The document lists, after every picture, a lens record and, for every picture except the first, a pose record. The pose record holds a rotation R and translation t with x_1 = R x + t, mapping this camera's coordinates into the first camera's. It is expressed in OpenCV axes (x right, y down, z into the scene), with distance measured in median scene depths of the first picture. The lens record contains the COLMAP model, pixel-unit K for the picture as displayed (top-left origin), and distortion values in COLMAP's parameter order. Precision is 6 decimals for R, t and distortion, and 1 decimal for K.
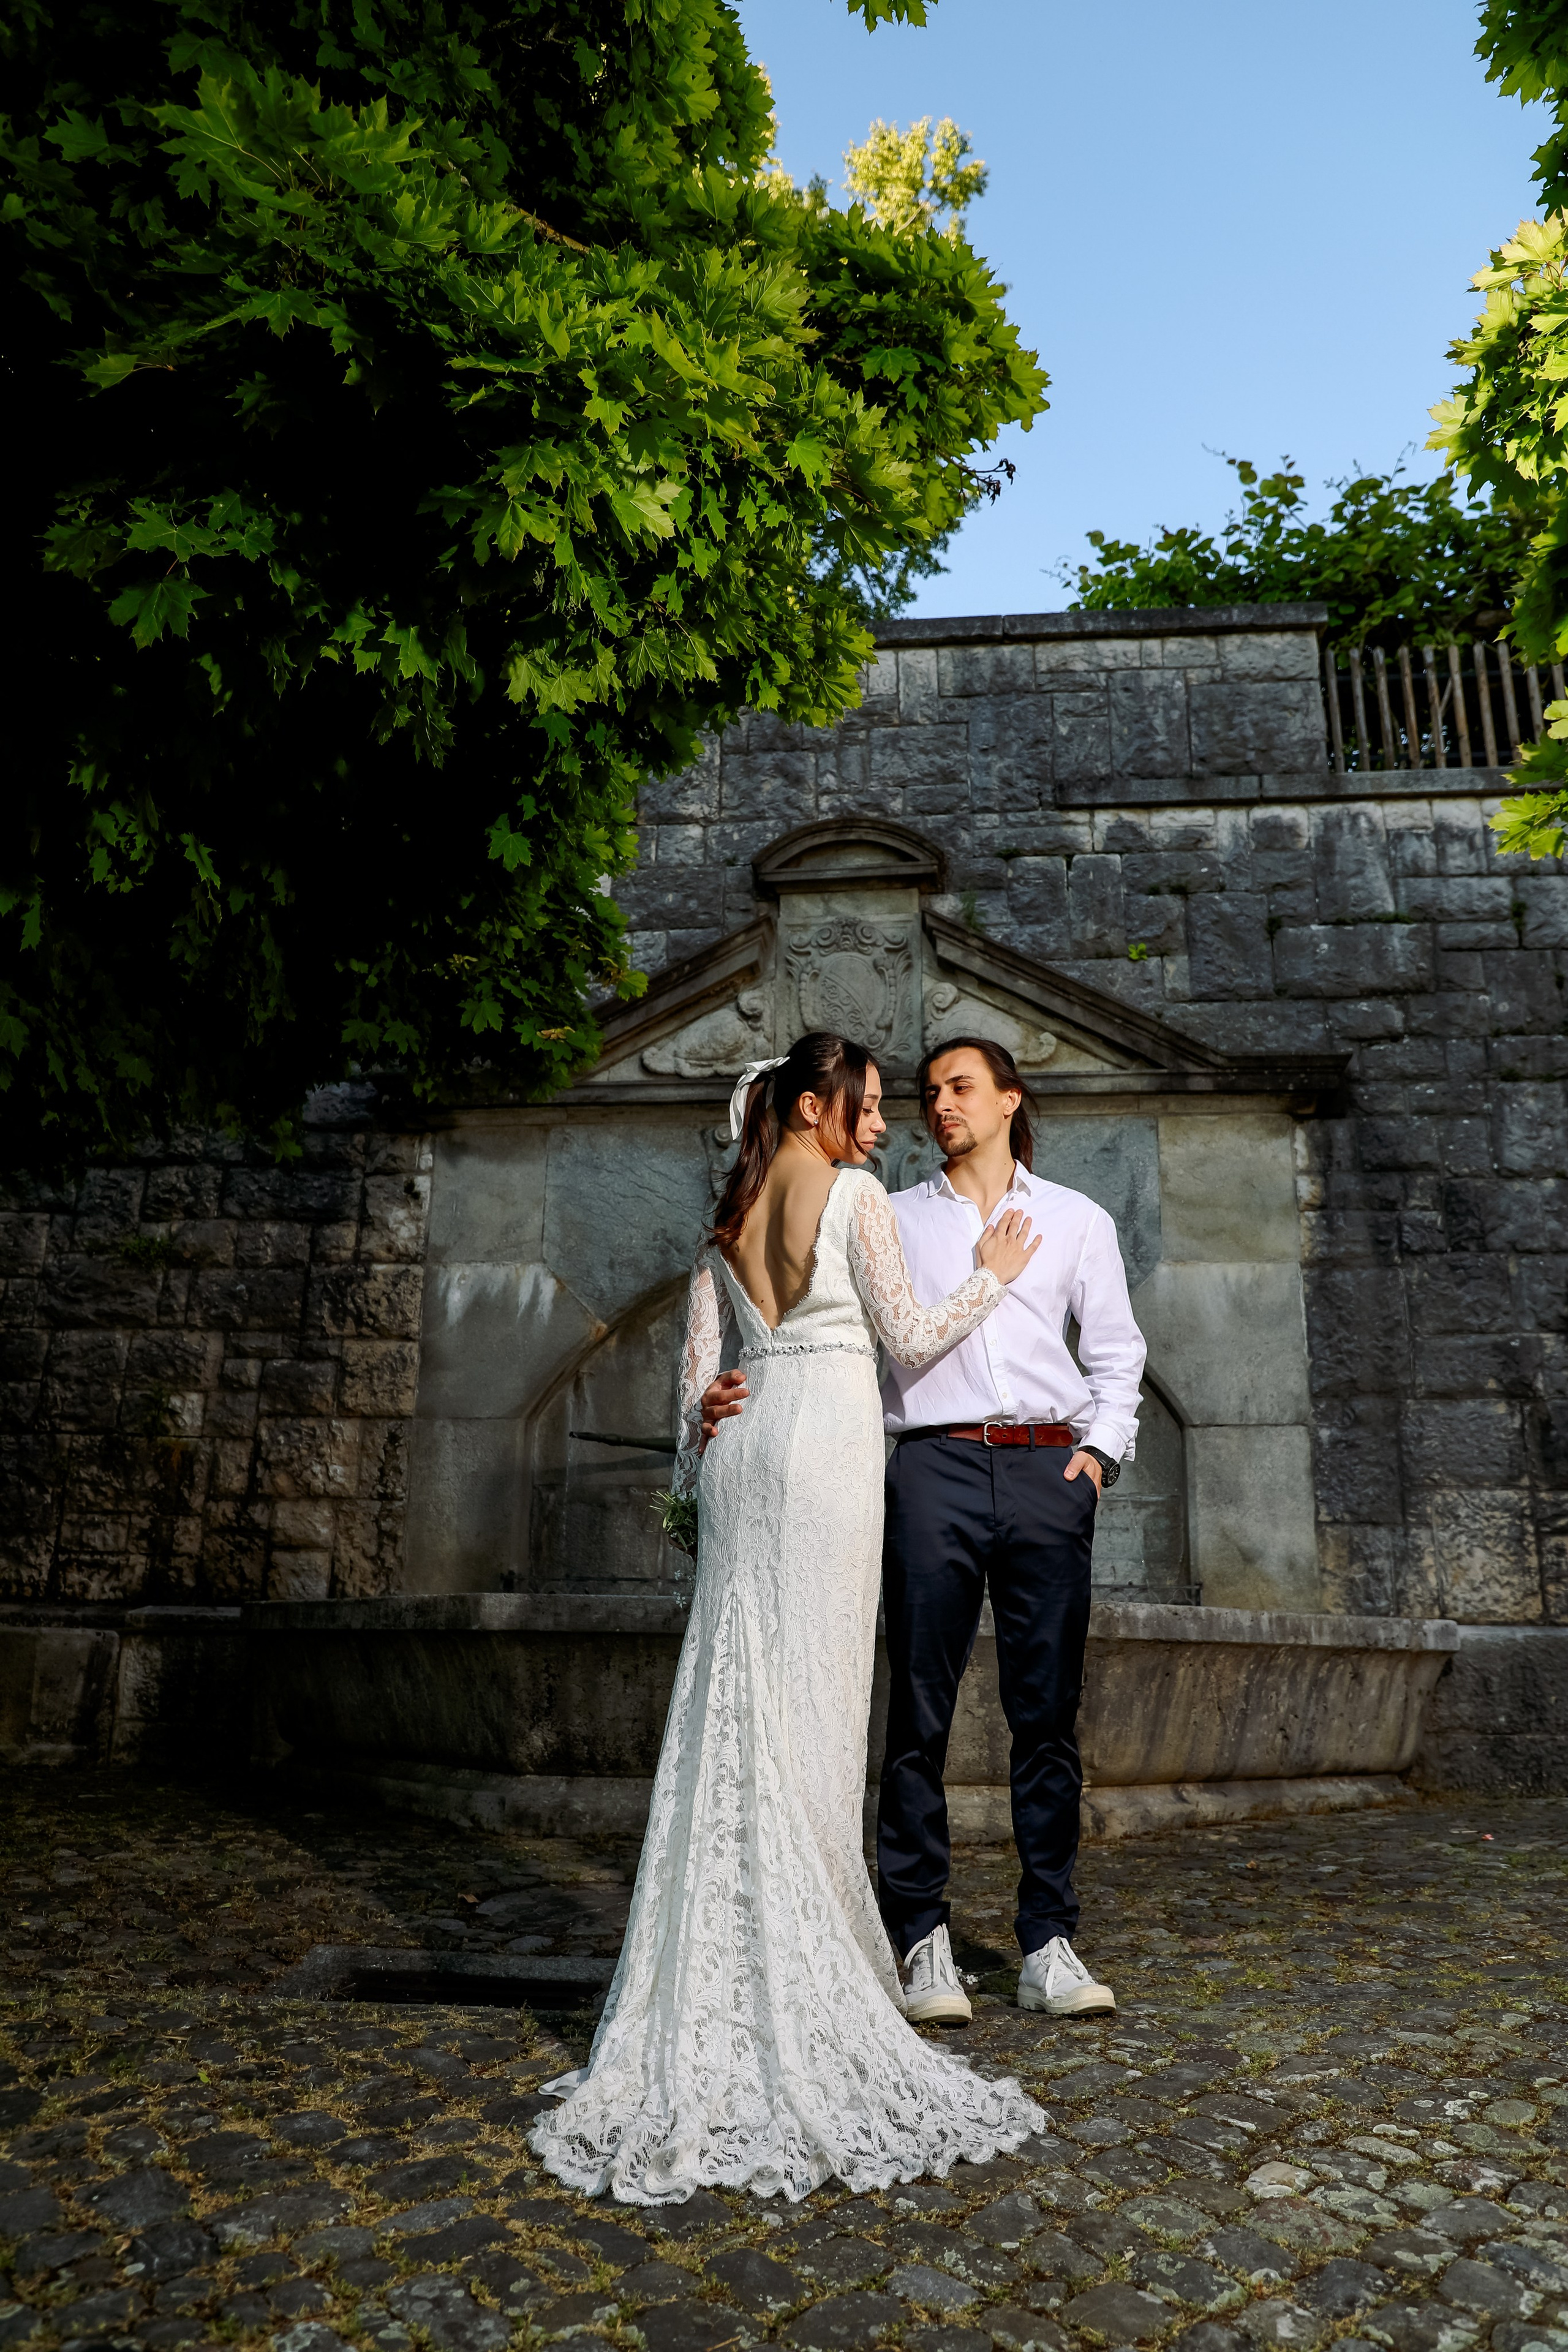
lens RADIAL K [[1883.9, 0, 730.4], [0, 1883.9, 1164.9], [0, 0, 1]] dist [-0.083970, 0.088306]
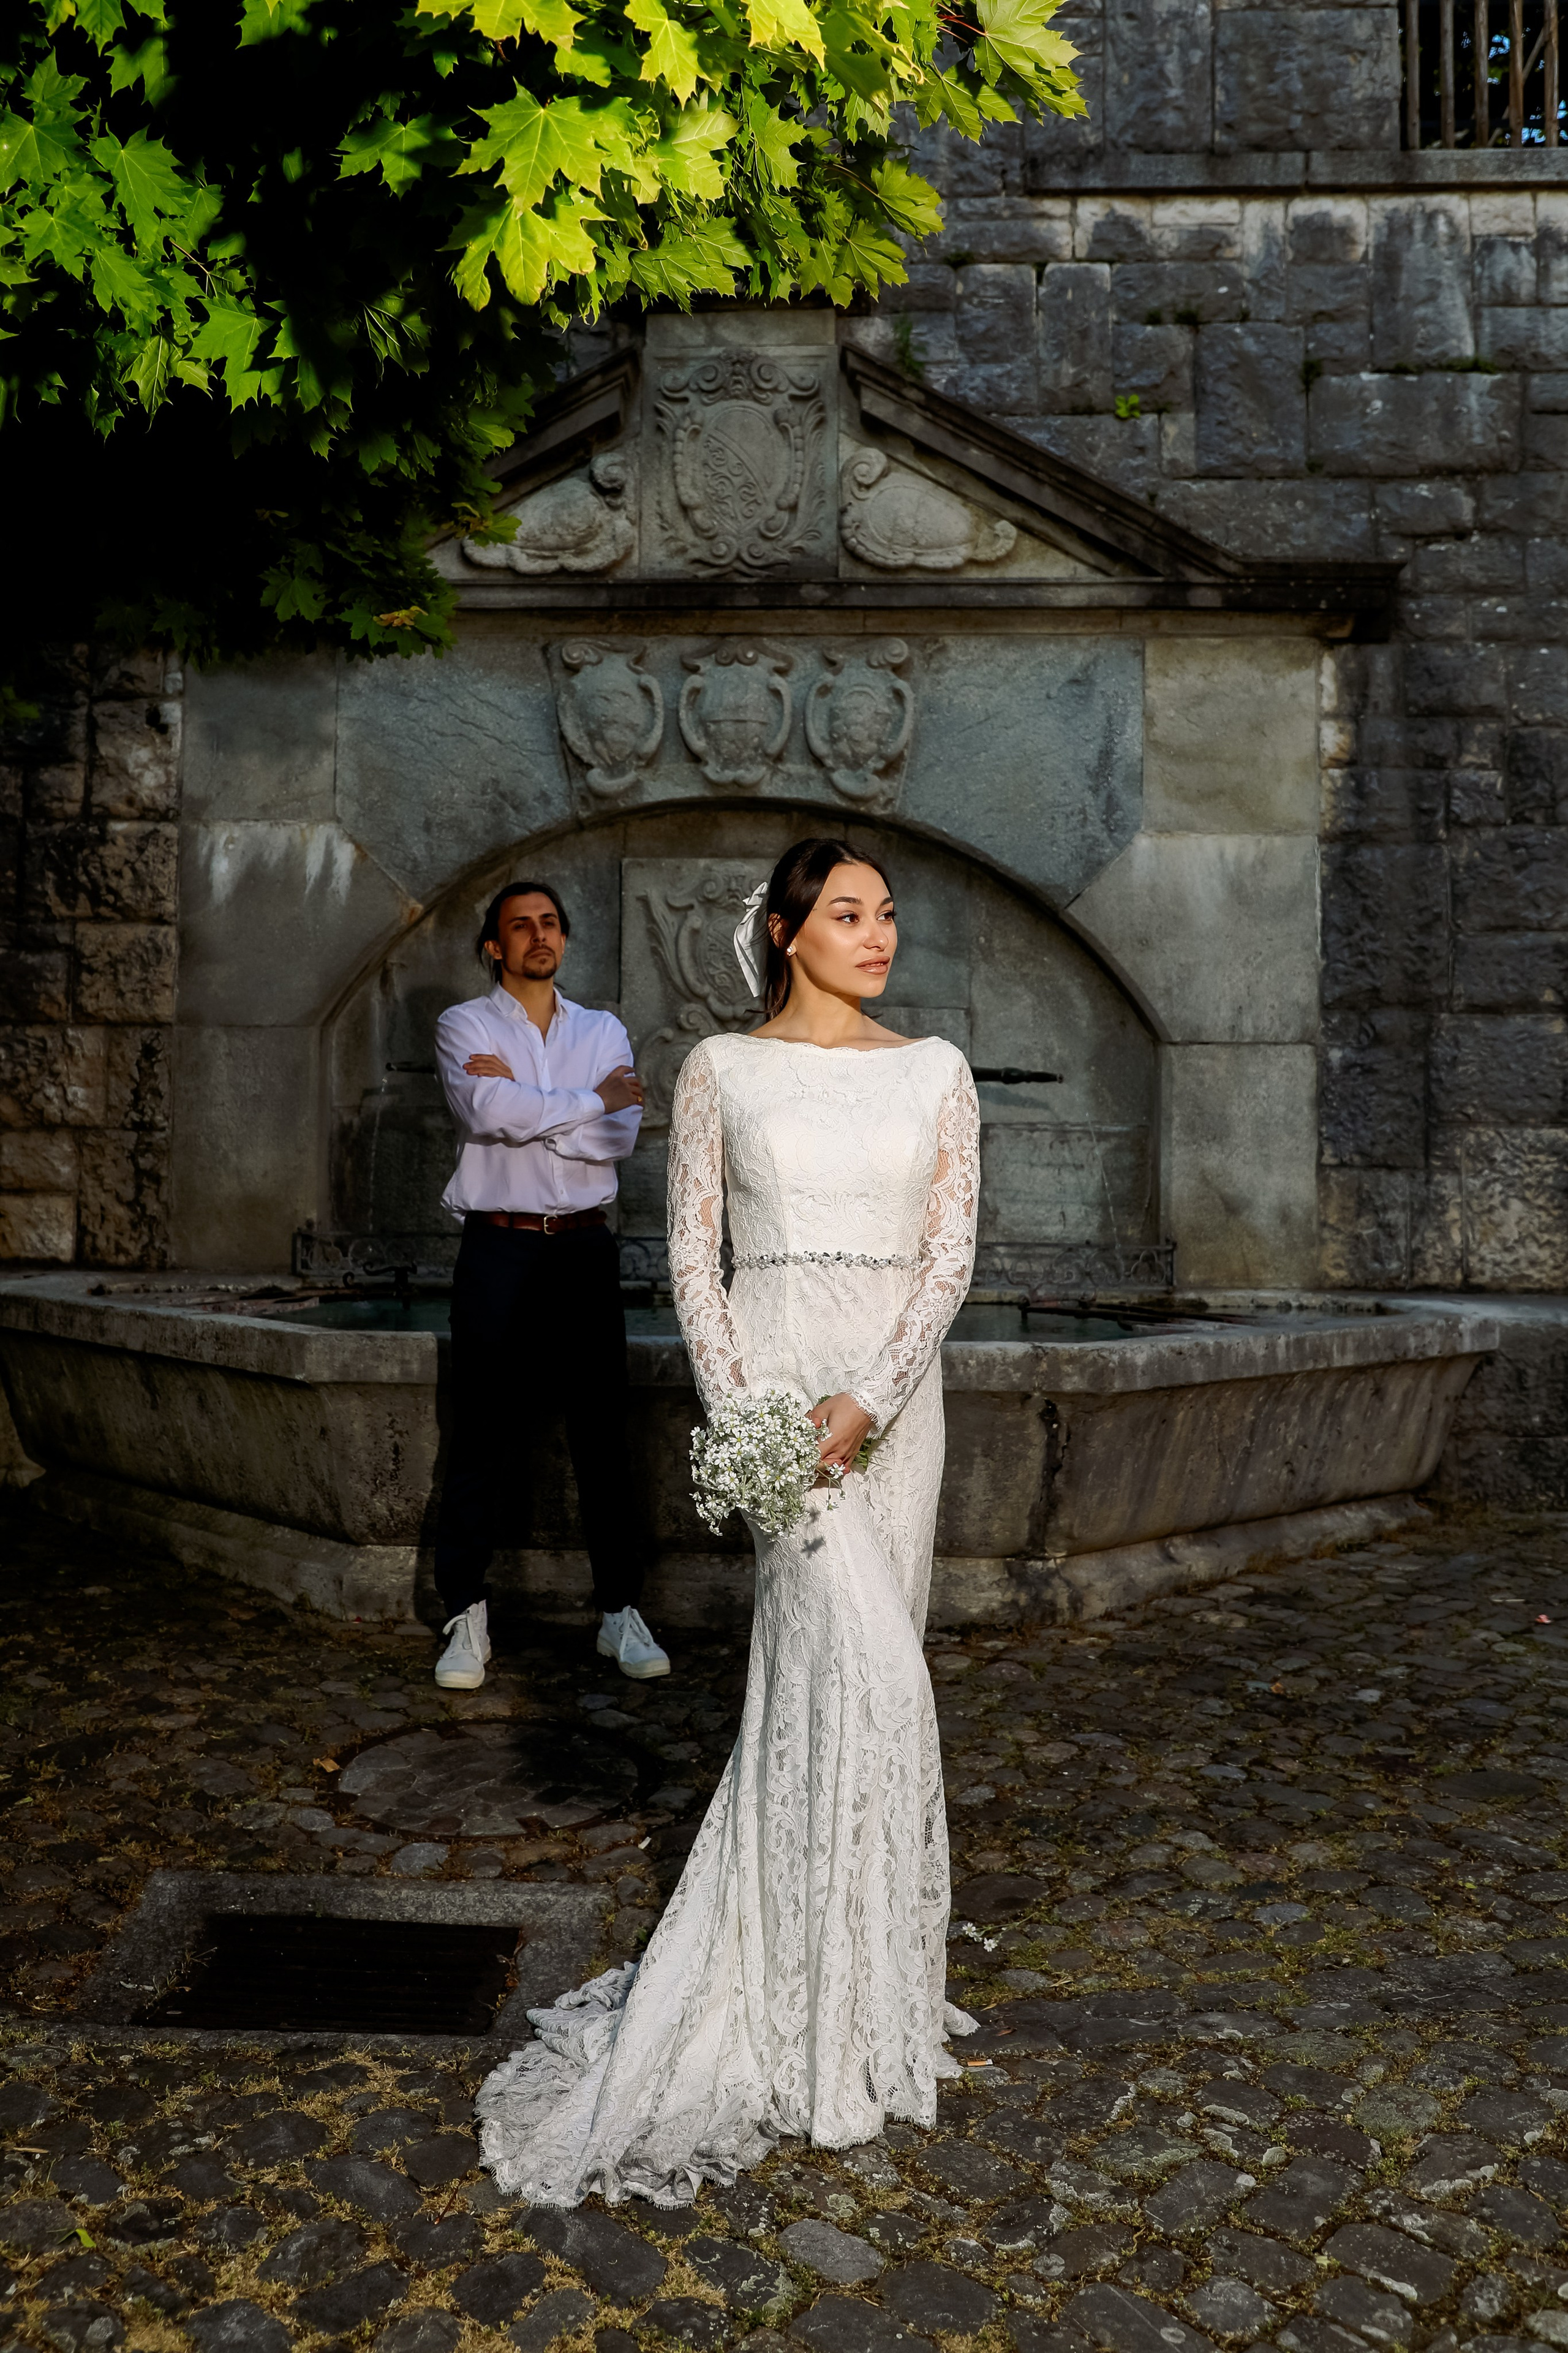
lens RADIAL K [[2323.4, 0, 652.1], [0, 2323.4, 1105.6], [0, 0, 1]] dist [-0.033120, 0.047610]
pose [[0.997720, -0.009177, 0.066859, -0.036587], [-0.007940, 0.967867, 0.251336, -0.075906], [-0.067017, -0.251294, 0.965588, 0.054164]]
